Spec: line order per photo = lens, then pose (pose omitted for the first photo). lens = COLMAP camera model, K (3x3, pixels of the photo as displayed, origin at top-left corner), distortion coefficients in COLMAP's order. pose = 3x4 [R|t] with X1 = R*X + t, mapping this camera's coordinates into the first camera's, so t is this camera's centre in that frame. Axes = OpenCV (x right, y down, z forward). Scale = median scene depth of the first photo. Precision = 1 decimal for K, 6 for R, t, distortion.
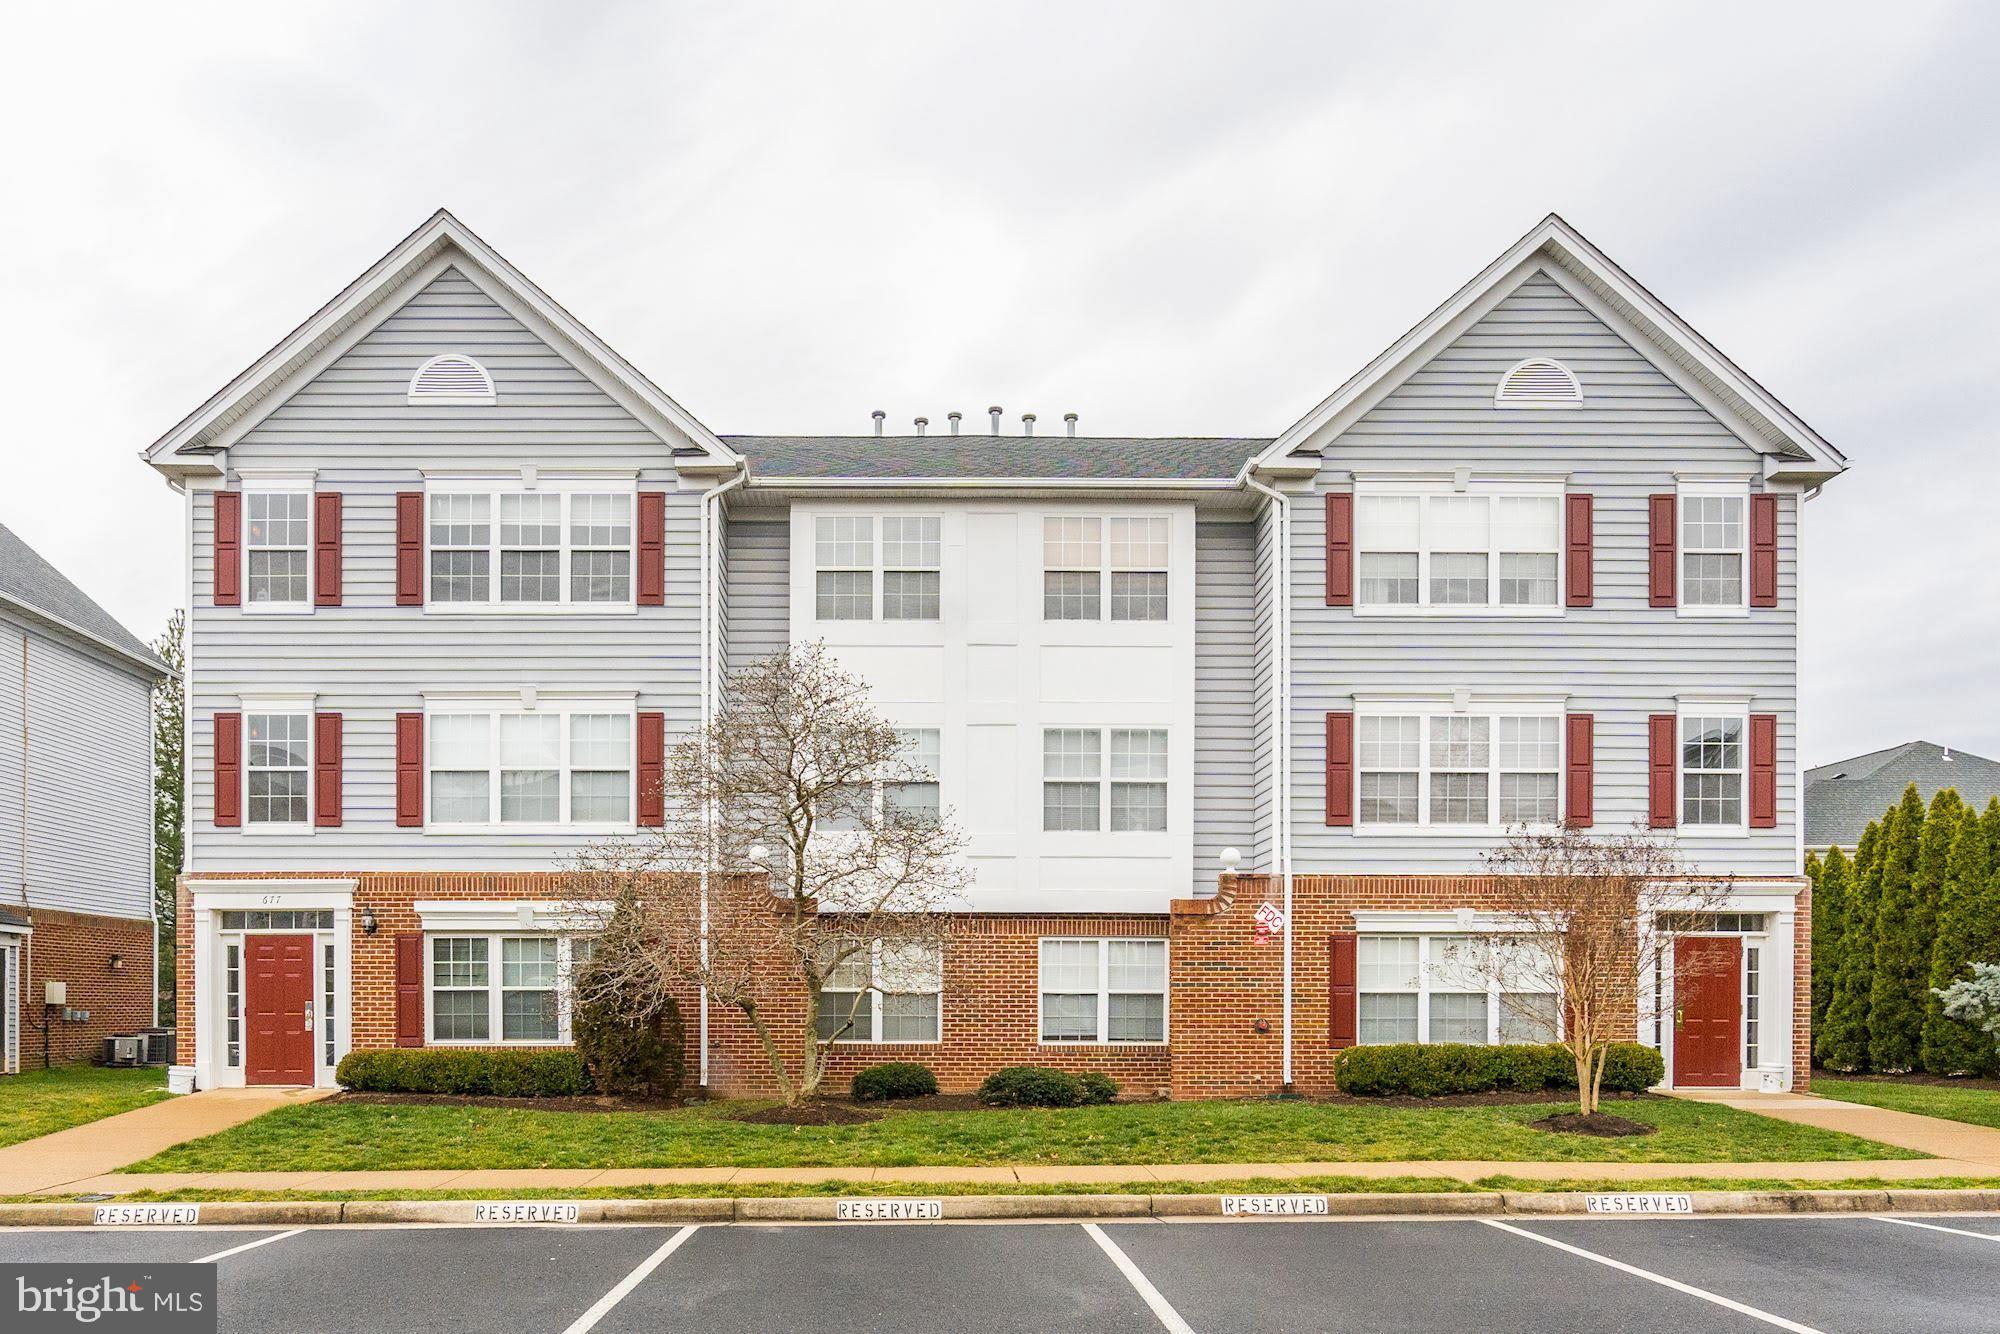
lens RADIAL K [[819.5, 0, 1000.0], [0, 819.5, 739.9], [0, 0, 1]] dist [-0.001242, 0.000062]
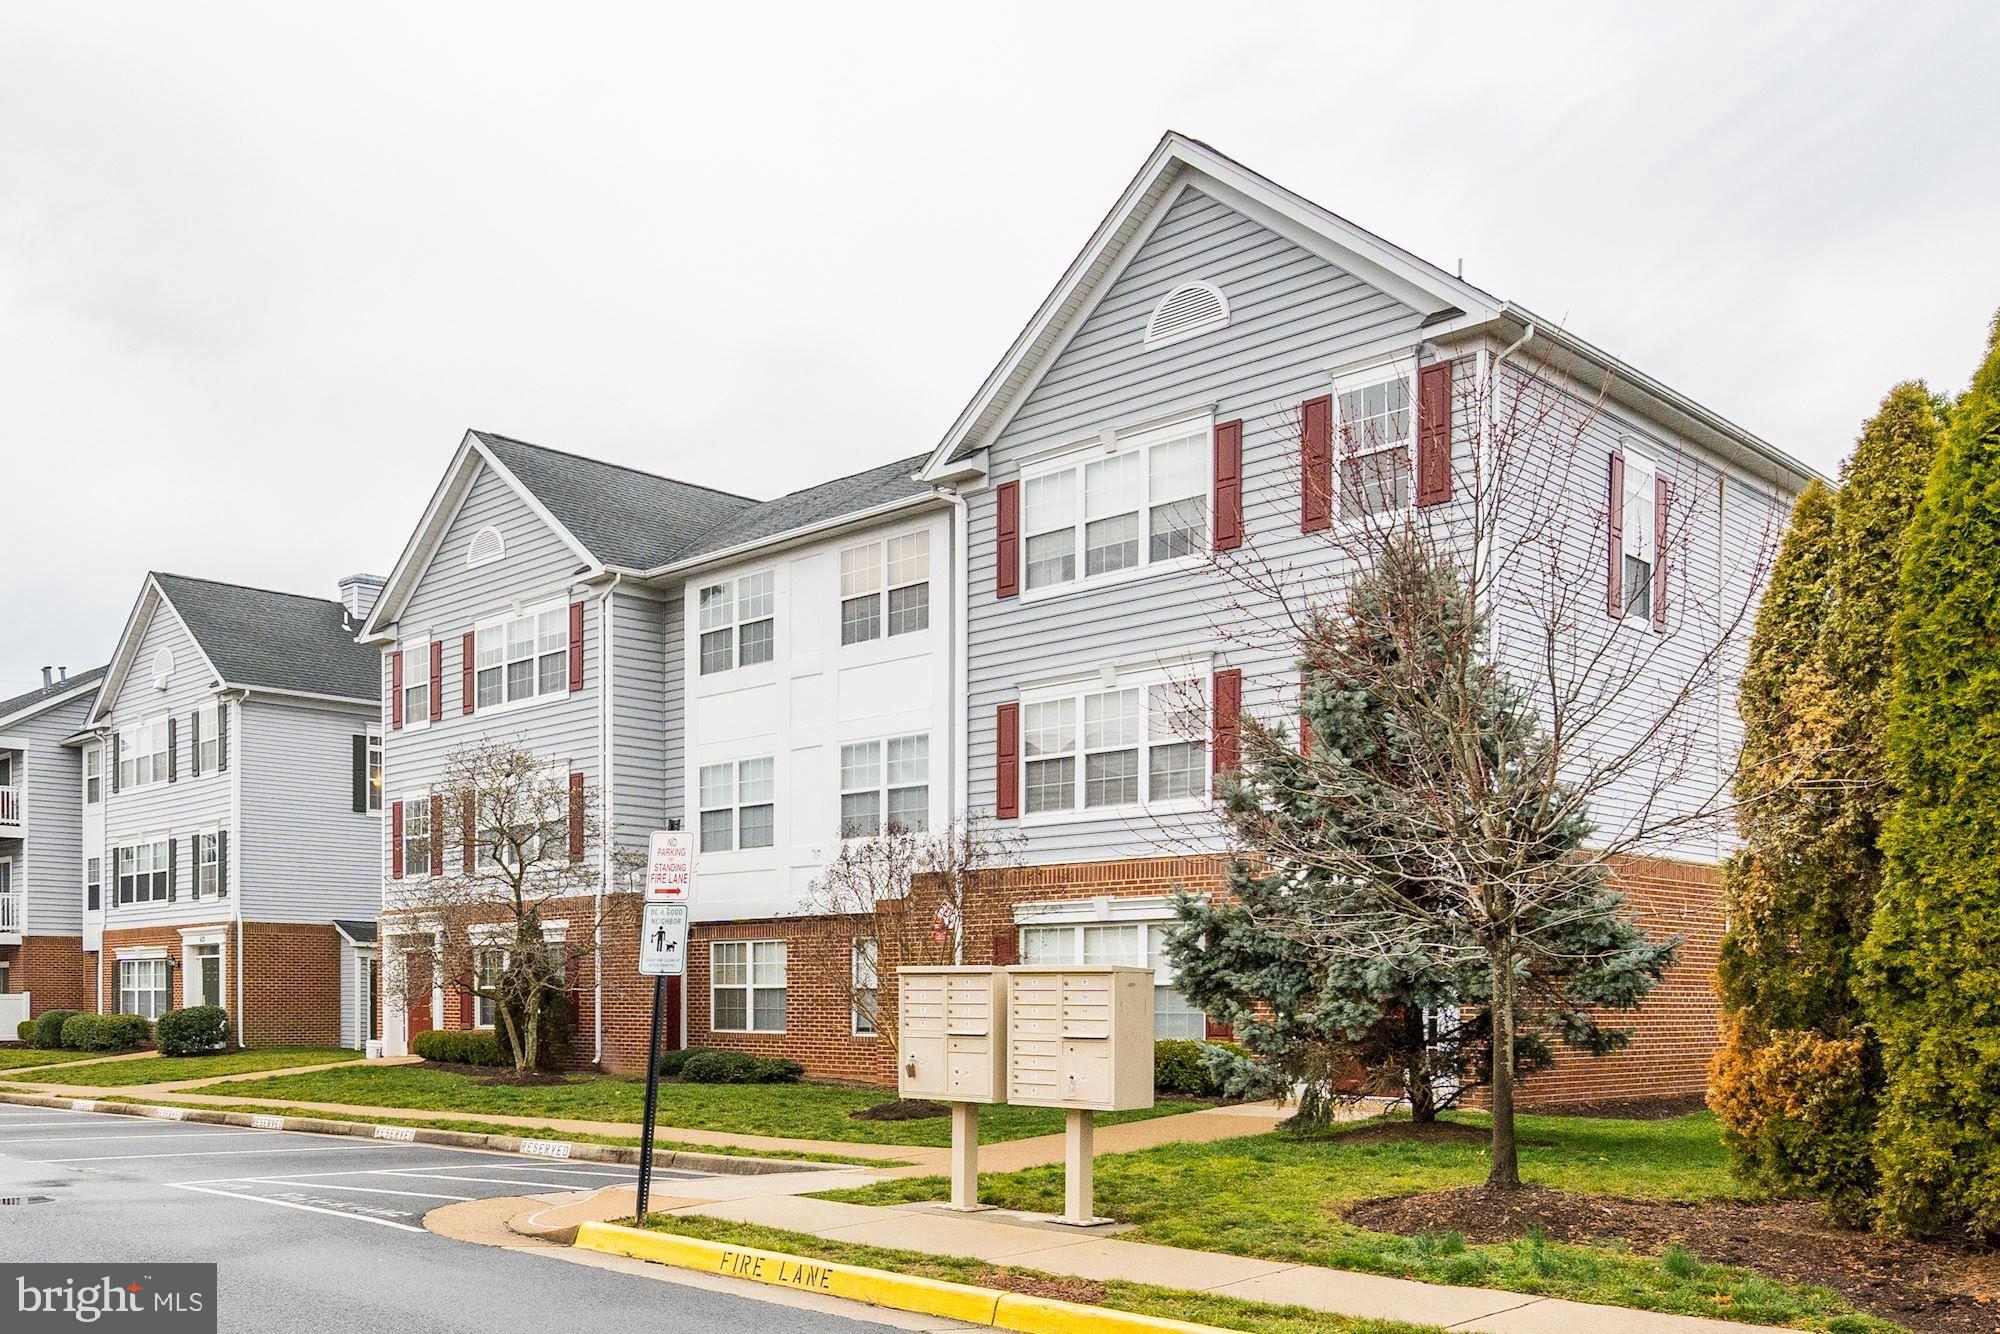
lens RADIAL K [[903.1, 0, 1007.5], [0, 903.1, 674.2], [0, 0, 1]] dist [0.006776, 0.000418]
pose [[0.887487, -0.155622, -0.433760, 0.877823], [0.140278, 0.987816, -0.067390, 0.005005], [0.438963, -0.001040, 0.898505, 0.004381]]
